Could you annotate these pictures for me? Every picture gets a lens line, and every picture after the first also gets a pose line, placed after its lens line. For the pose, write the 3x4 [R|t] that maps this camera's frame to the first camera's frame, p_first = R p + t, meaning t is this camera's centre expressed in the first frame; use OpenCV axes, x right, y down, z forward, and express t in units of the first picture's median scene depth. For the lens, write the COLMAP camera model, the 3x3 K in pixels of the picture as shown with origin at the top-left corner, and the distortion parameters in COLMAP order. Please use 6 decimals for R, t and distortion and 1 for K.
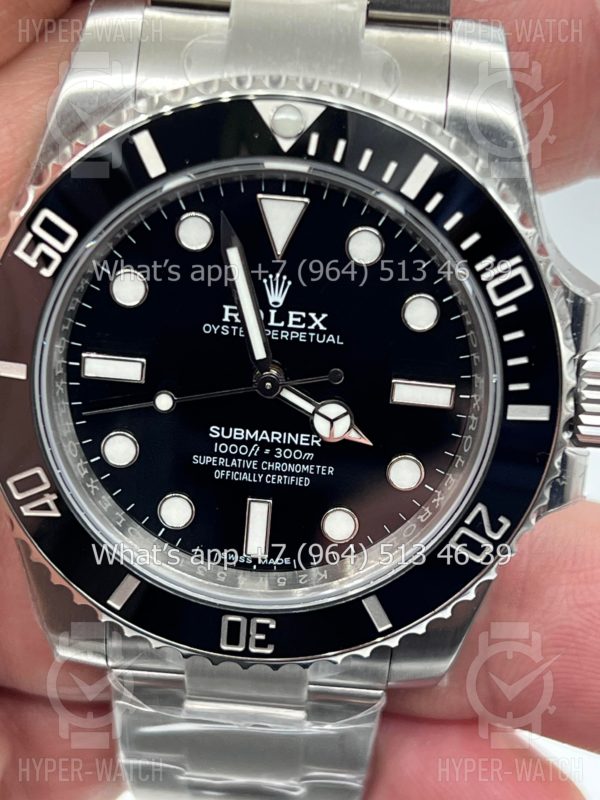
lens RADIAL K [[1881.0, 0, 294.5], [0, 1881.0, 398.8], [0, 0, 1]] dist [0.242131, 0.000000]
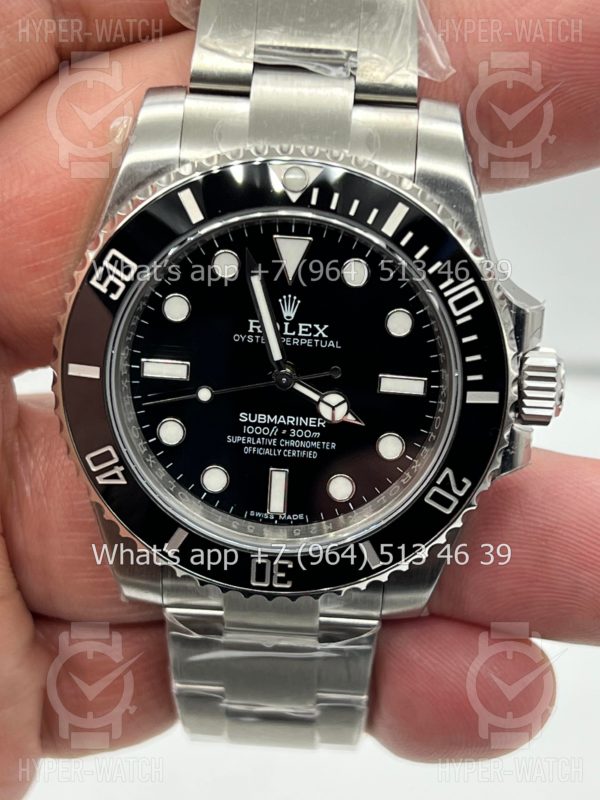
lens RADIAL K [[1881.0, 0, 300.4], [0, 1881.0, 400.5], [0, 0, 1]] dist [0.242131, 0.000000]
pose [[0.999804, -0.016939, -0.010293, 0.010606], [0.016728, 0.999655, -0.020260, 0.033399], [0.010633, 0.020084, 0.999742, -0.305143]]
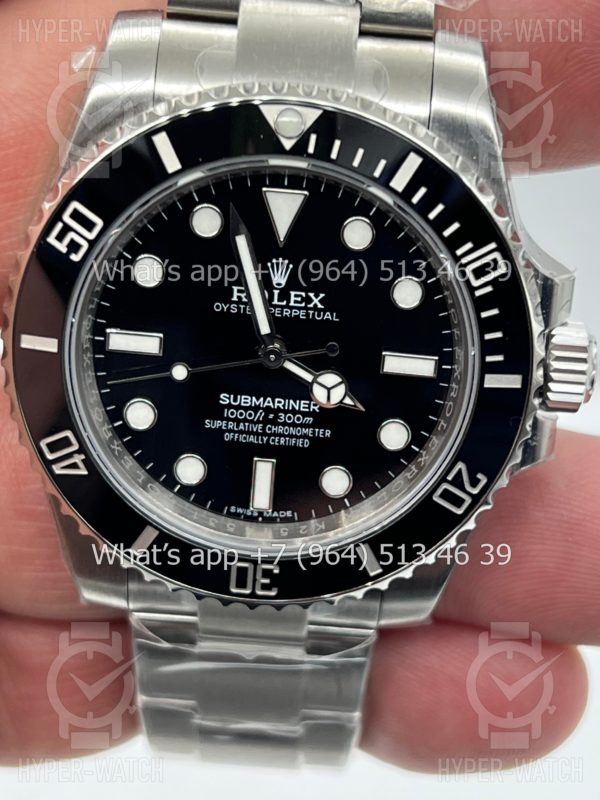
lens RADIAL K [[1881.0, 0, 298.7], [0, 1881.0, 402.3], [0, 0, 1]] dist [0.242131, 0.000000]
pose [[0.999975, -0.002094, 0.006715, -0.005788], [0.001990, 0.999879, 0.015457, 0.002321], [-0.006746, -0.015444, 0.999858, -0.125289]]
